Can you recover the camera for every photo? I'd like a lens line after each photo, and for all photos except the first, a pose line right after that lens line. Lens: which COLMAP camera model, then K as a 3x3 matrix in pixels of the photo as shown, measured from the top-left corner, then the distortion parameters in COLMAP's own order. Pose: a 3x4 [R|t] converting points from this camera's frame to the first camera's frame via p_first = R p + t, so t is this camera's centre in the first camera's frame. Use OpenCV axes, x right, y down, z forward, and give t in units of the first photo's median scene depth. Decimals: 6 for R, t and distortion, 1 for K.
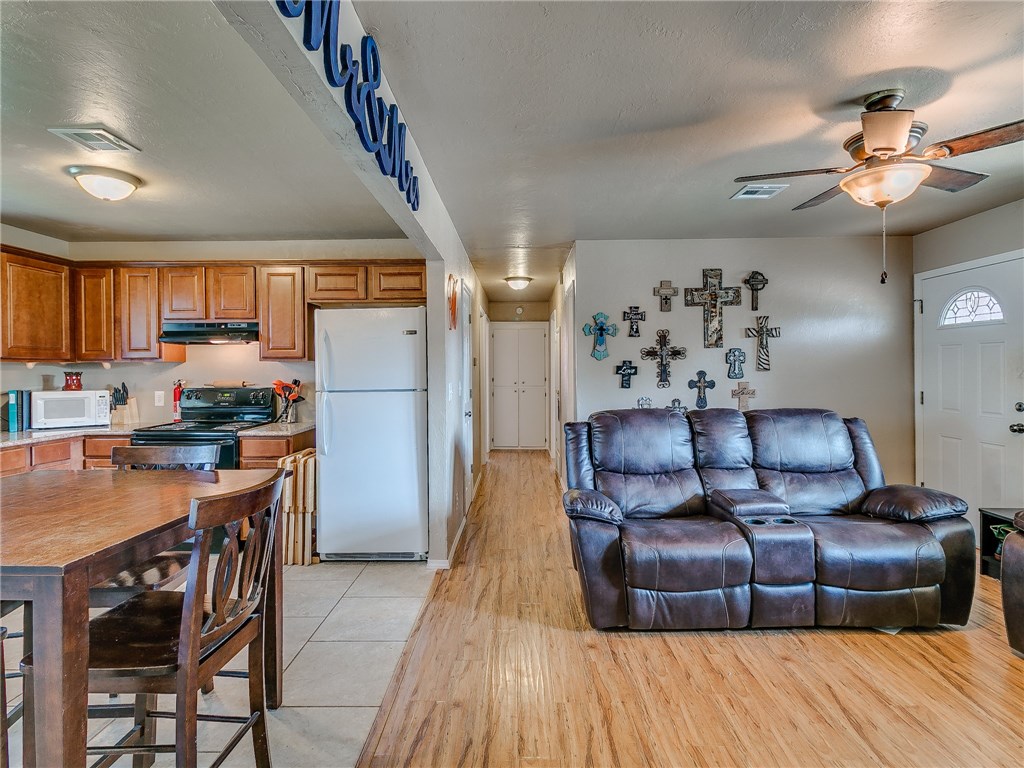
lens RADIAL K [[538.6, 0, 505.7], [0, 538.6, 372.2], [0, 0, 1]] dist [0.009370, -0.004096]
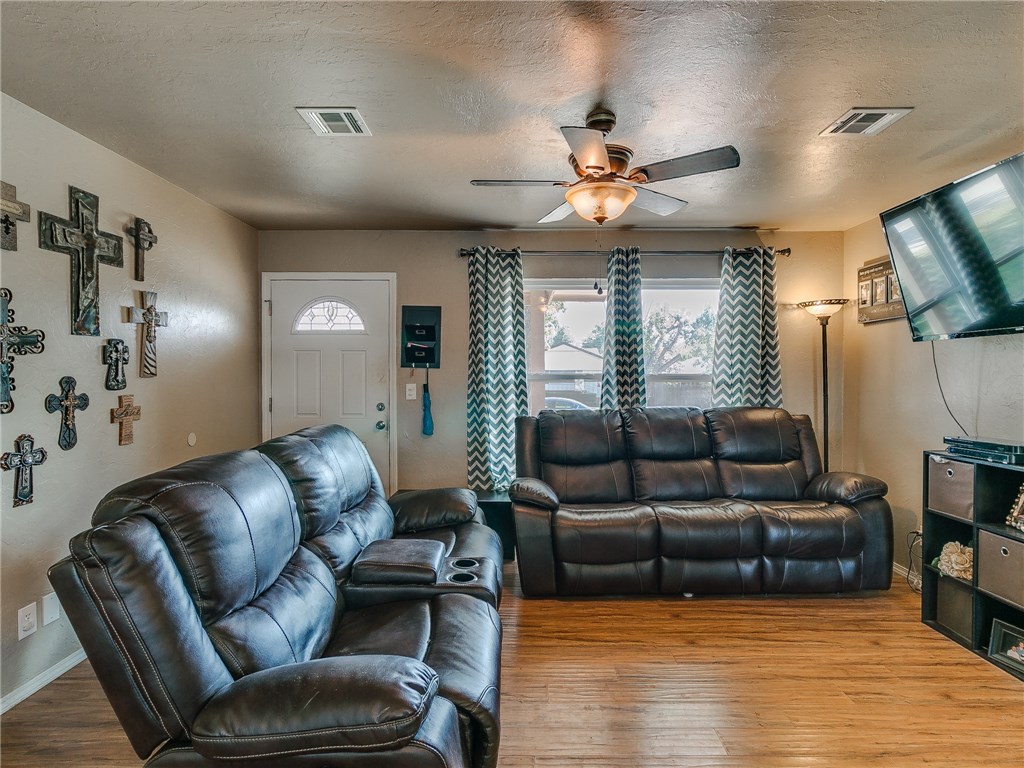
lens RADIAL K [[538.6, 0, 522.6], [0, 538.6, 375.3], [0, 0, 1]] dist [0.009370, -0.004096]
pose [[-0.020491, -0.000999, 0.999790, -0.187331], [0.004220, 0.999991, 0.001086, -0.003198], [-0.999781, 0.004241, -0.020487, 0.604413]]
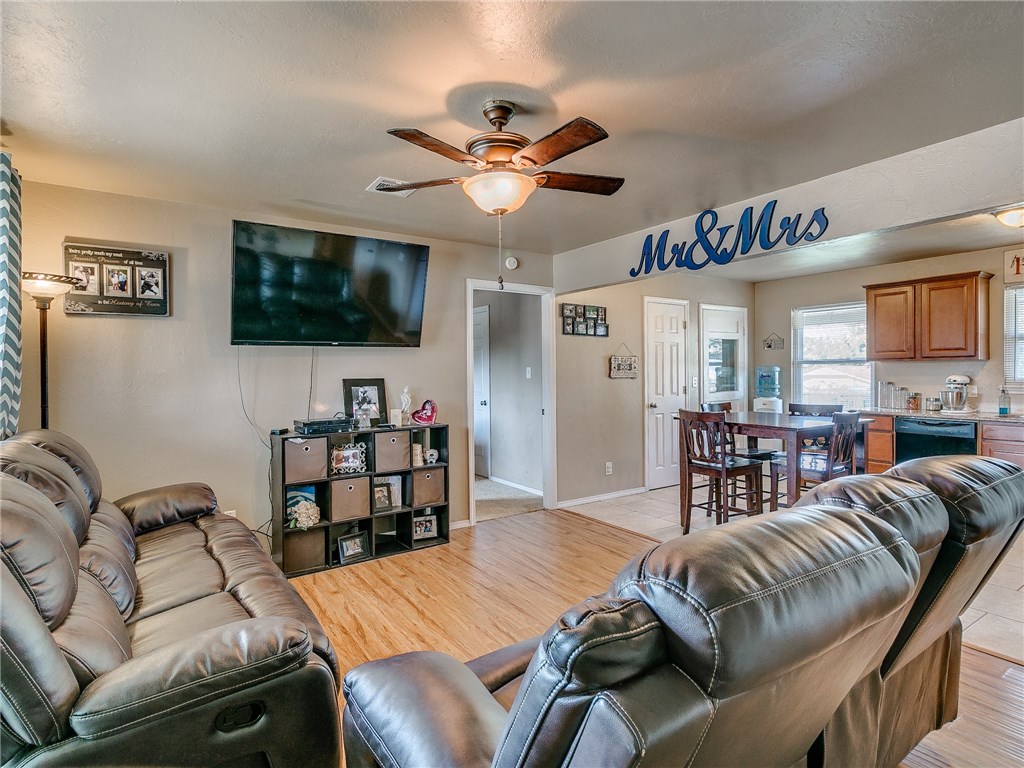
lens RADIAL K [[538.6, 0, 516.3], [0, 538.6, 380.5], [0, 0, 1]] dist [0.009370, -0.004096]
pose [[-0.811979, 0.024306, -0.583181, 0.657168], [0.011468, 0.999604, 0.025694, -0.009795], [0.583575, 0.014175, -0.811936, 0.947260]]
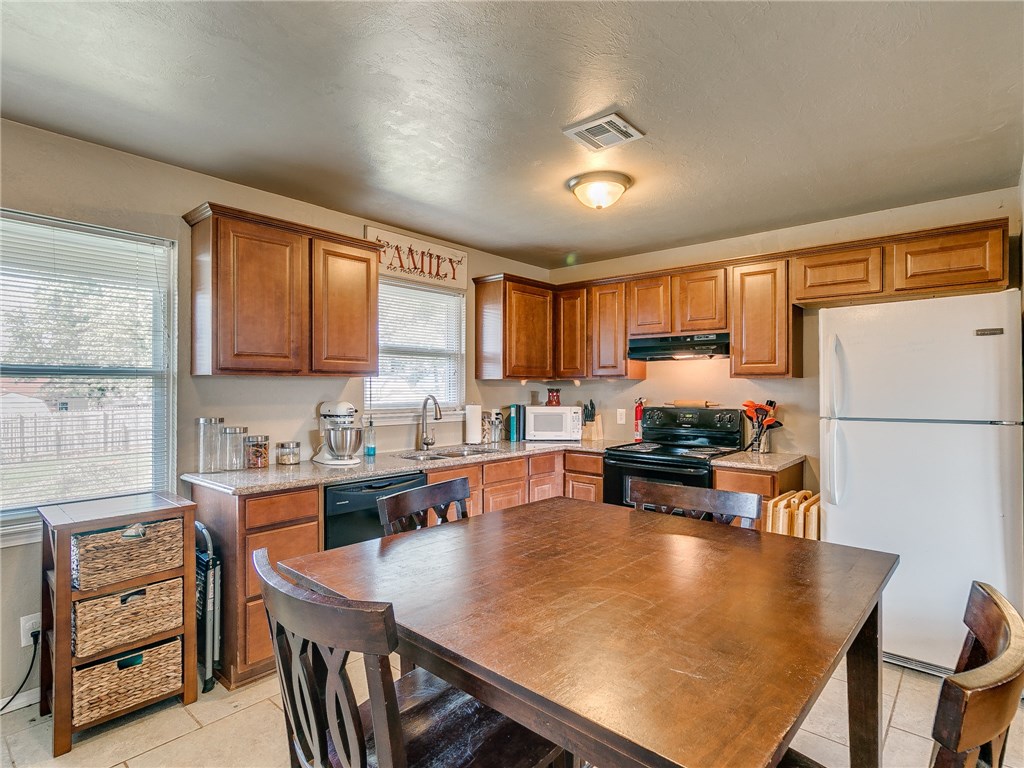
lens RADIAL K [[538.6, 0, 516.7], [0, 538.6, 382.8], [0, 0, 1]] dist [0.009370, -0.004096]
pose [[0.770224, 0.002437, -0.637769, -0.172704], [-0.010718, 0.999901, -0.009123, -0.001324], [0.637683, 0.013863, 0.770174, 0.127240]]
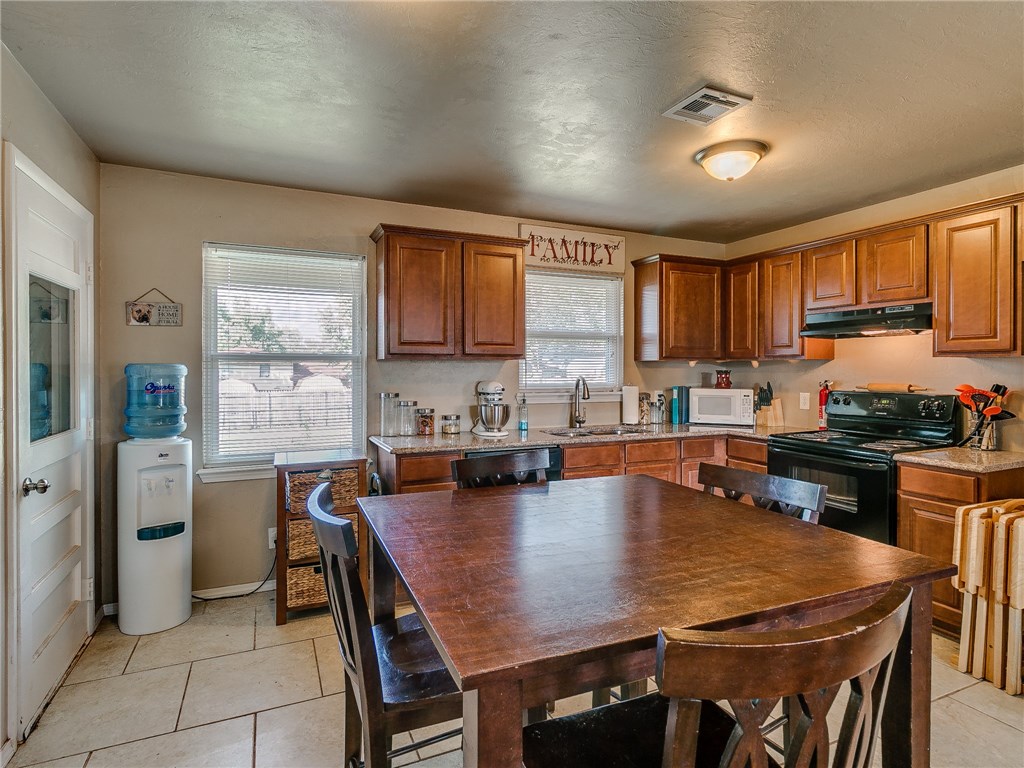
lens RADIAL K [[538.6, 0, 511.0], [0, 538.6, 370.8], [0, 0, 1]] dist [0.009370, -0.004096]
pose [[0.432481, 0.008386, -0.901604, -0.058775], [-0.008787, 0.999948, 0.005086, -0.000893], [0.901600, 0.005723, 0.432532, 0.200846]]
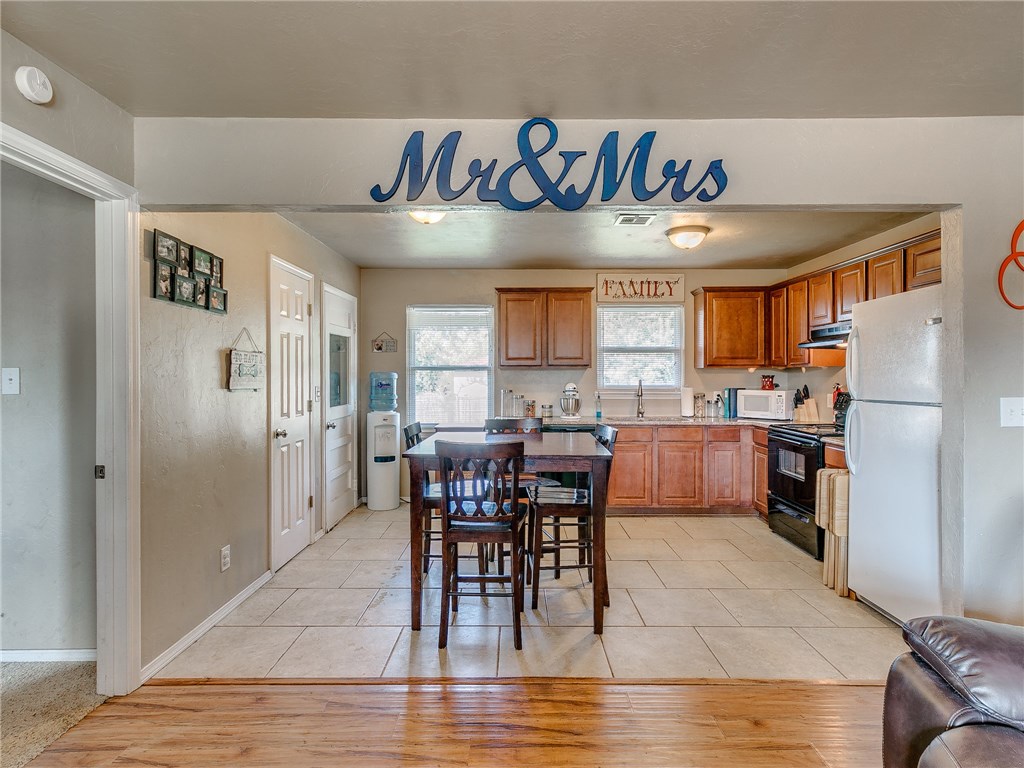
lens RADIAL K [[538.6, 0, 521.9], [0, 538.6, 378.2], [0, 0, 1]] dist [0.009370, -0.004096]
pose [[0.027944, 0.013151, -0.999523, 0.432905], [-0.004545, 0.999905, 0.013029, -0.006482], [0.999599, 0.004179, 0.028001, 0.386870]]
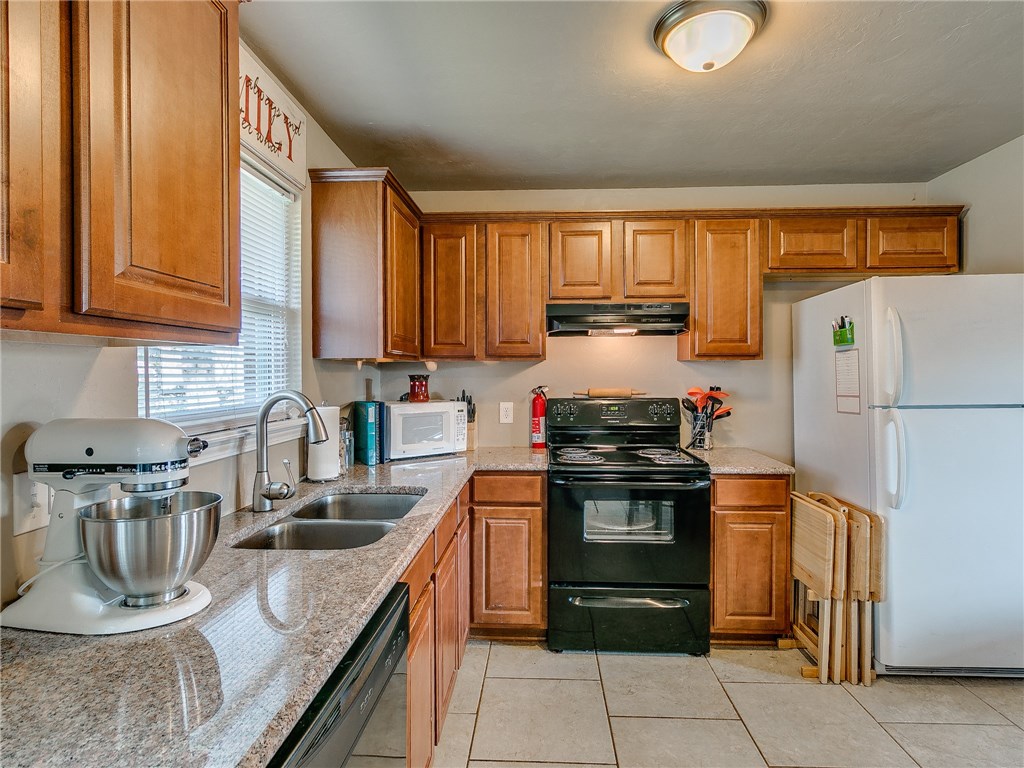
lens RADIAL K [[538.6, 0, 516.5], [0, 538.6, 372.8], [0, 0, 1]] dist [0.009370, -0.004096]
pose [[0.999687, 0.003207, -0.024817, -0.648778], [-0.003323, 0.999984, -0.004641, 0.000027], [0.024802, 0.004722, 0.999681, 0.310464]]
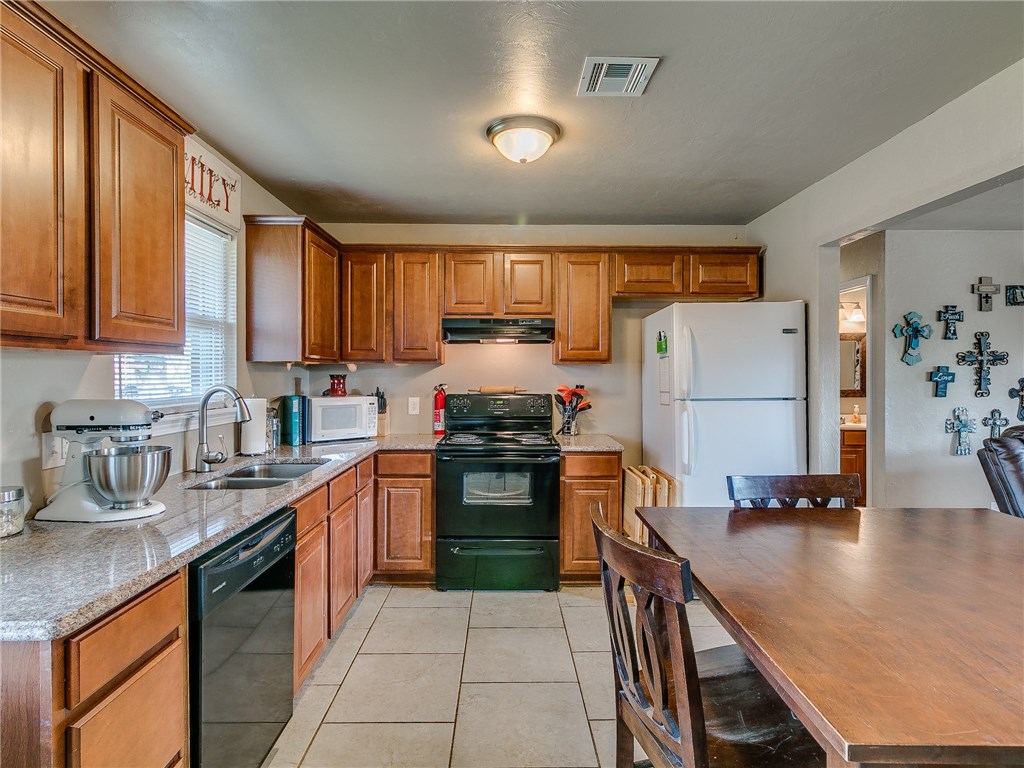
lens RADIAL K [[538.6, 0, 507.7], [0, 538.6, 373.9], [0, 0, 1]] dist [0.009370, -0.004096]
pose [[0.999535, 0.007537, 0.029556, -0.550120], [-0.007402, 0.999962, -0.004675, 0.000815], [-0.029590, 0.004454, 0.999552, 0.141122]]
